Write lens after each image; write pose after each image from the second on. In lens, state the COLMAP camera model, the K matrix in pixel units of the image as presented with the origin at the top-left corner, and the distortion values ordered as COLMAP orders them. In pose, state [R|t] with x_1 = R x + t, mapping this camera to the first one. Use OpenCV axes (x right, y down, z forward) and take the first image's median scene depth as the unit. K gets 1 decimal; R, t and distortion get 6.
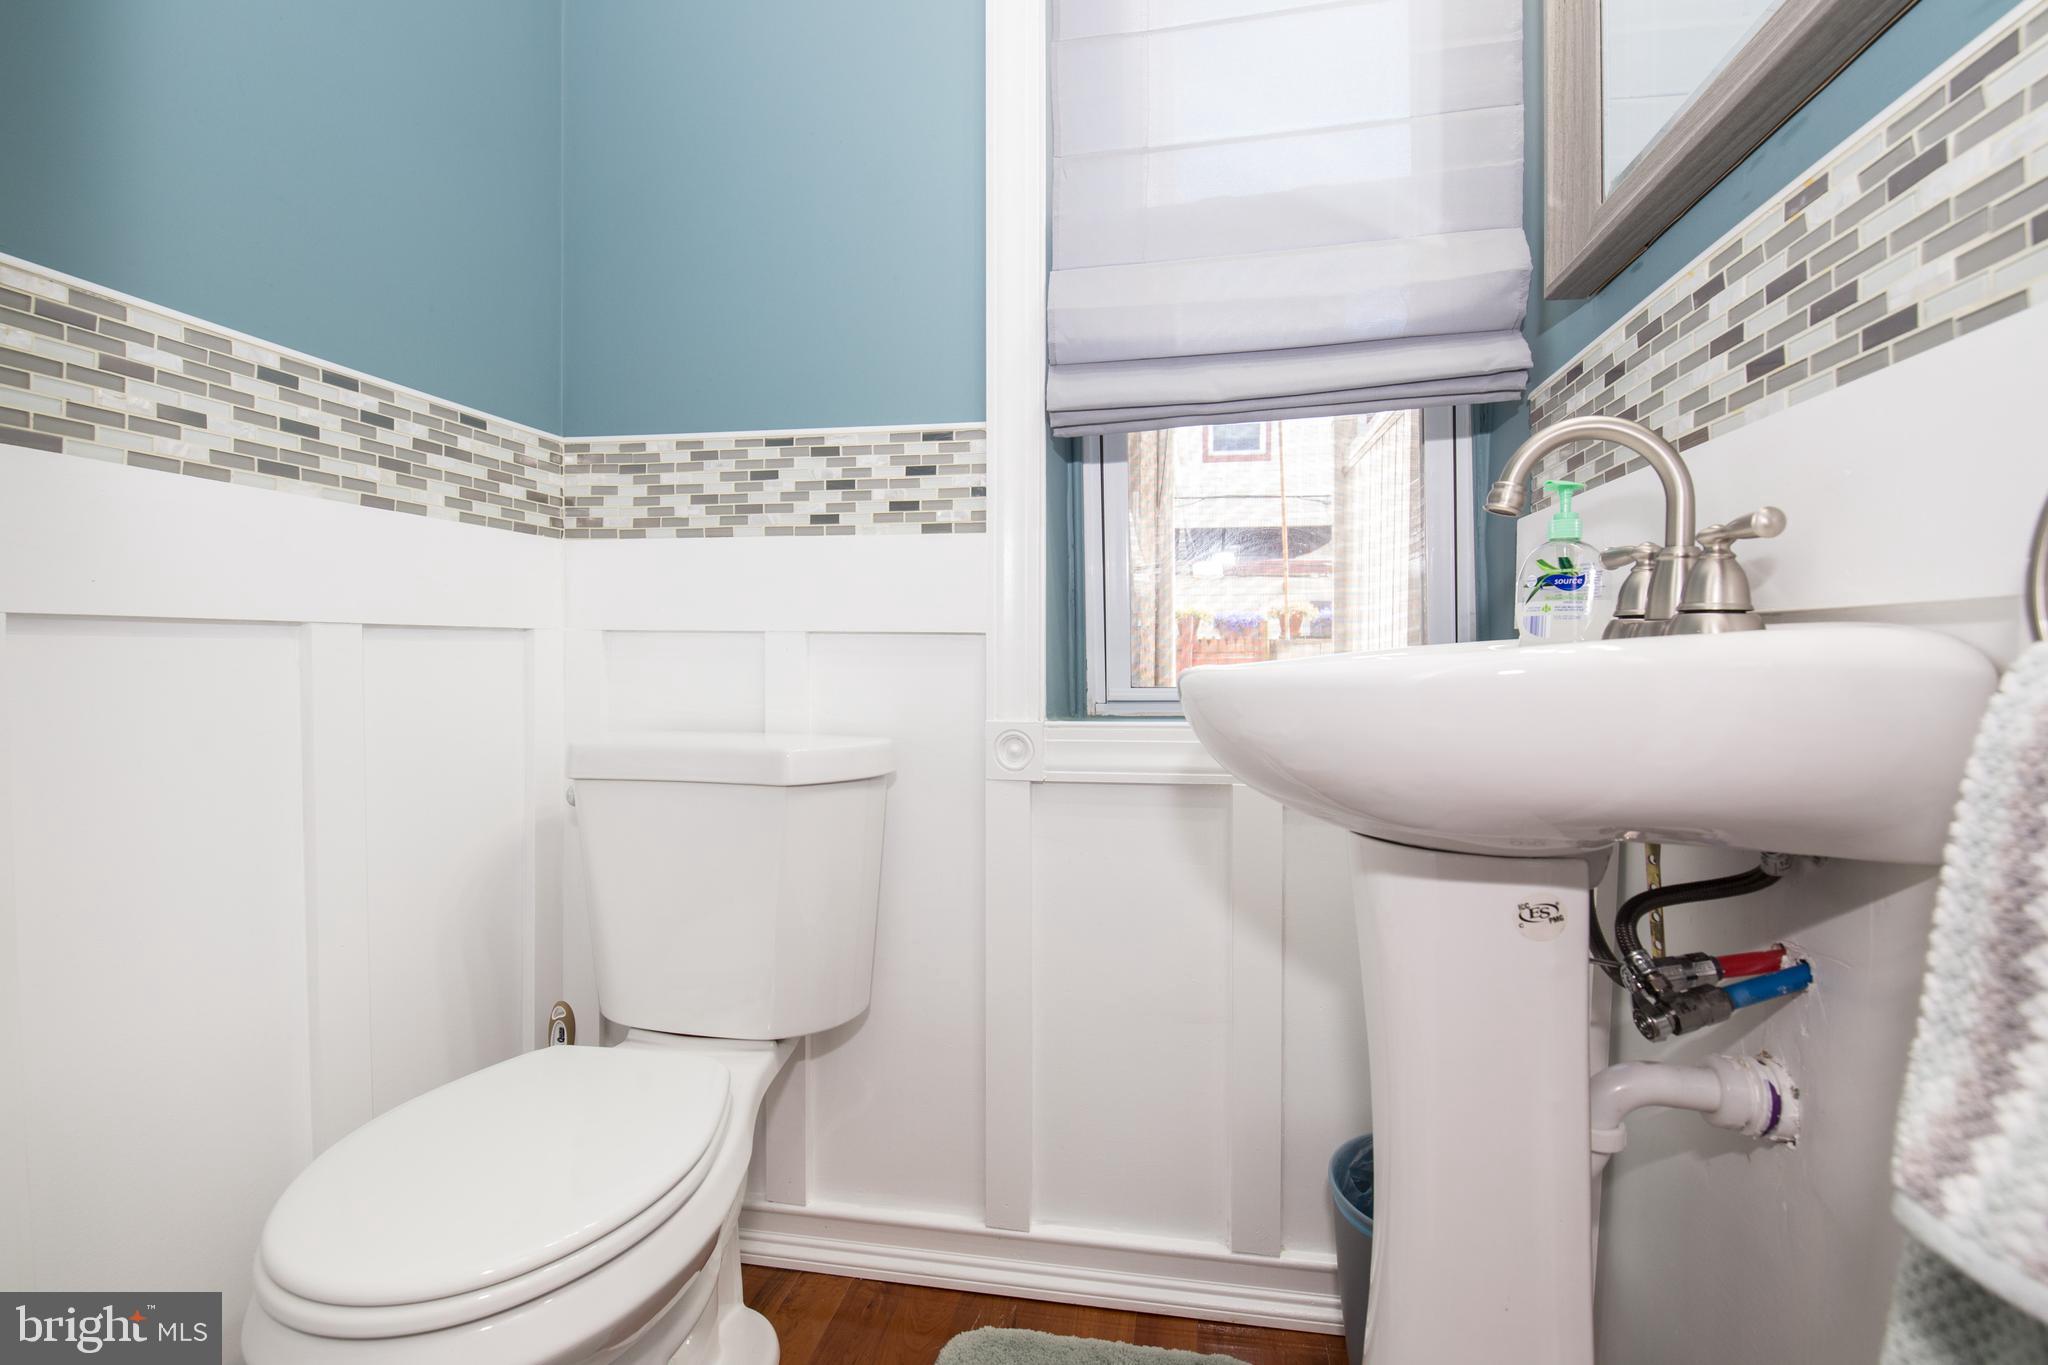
lens RADIAL K [[905.7, 0, 1008.5], [0, 905.7, 679.1], [0, 0, 1]] dist [-0.002802, -0.011145]
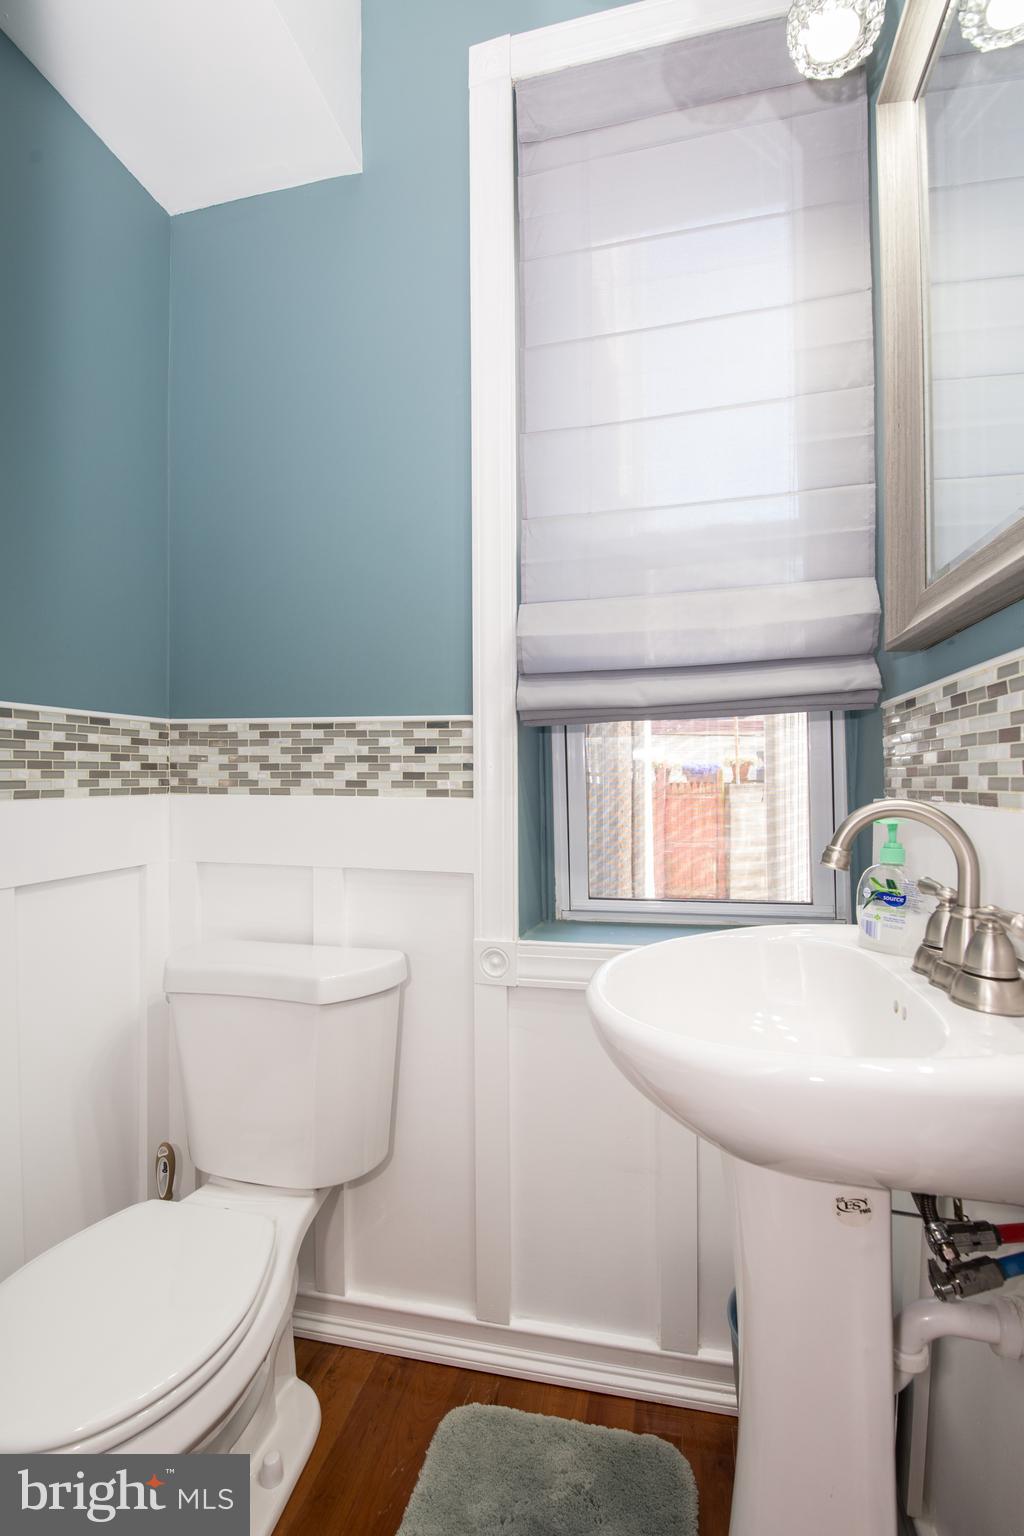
lens RADIAL K [[679.8, 0, 512.0], [0, 679.8, 768.0], [0, 0, 1]] dist [0.001327, -0.011735]
pose [[0.999073, -0.007627, -0.042366, 0.075049], [0.007118, 0.999901, -0.012170, -0.193170], [0.042454, 0.011857, 0.999028, -0.003775]]
